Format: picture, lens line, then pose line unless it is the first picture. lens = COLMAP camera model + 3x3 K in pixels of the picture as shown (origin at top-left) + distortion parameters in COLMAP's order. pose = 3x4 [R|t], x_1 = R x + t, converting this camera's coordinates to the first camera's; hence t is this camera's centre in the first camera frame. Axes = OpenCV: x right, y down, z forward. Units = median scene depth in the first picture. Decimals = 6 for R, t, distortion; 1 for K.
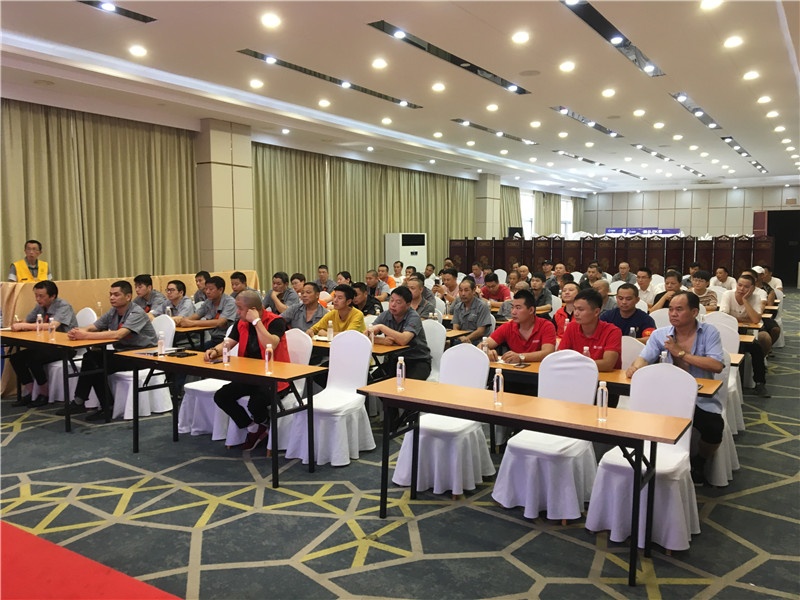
lens RADIAL K [[673.3, 0, 400.0], [0, 673.3, 300.0], [0, 0, 1]] dist [0.038524, -0.002392]
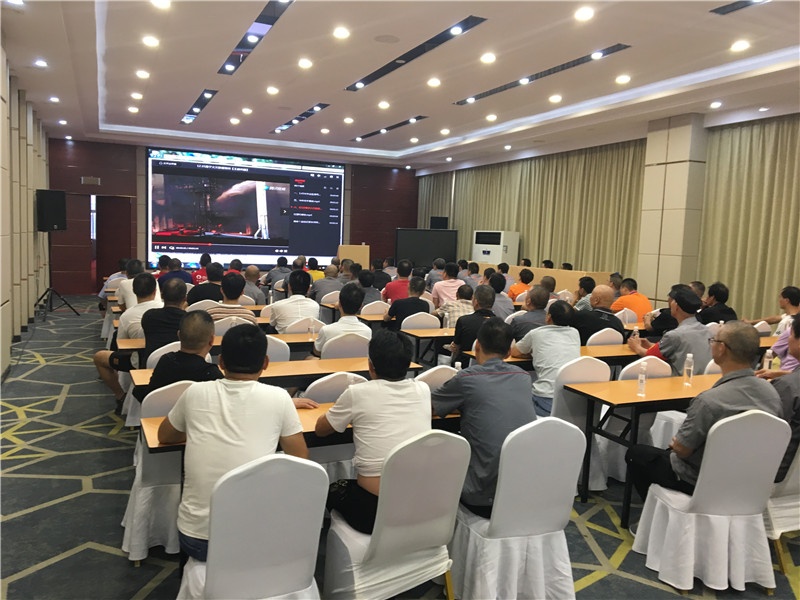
lens RADIAL K [[673.3, 0, 400.0], [0, 673.3, 300.0], [0, 0, 1]] dist [0.038524, -0.002392]
pose [[-0.524886, 0.058461, -0.849162, 0.771157], [-0.106509, 0.985286, 0.133668, -0.103746], [0.844482, 0.160604, -0.510937, 1.236867]]
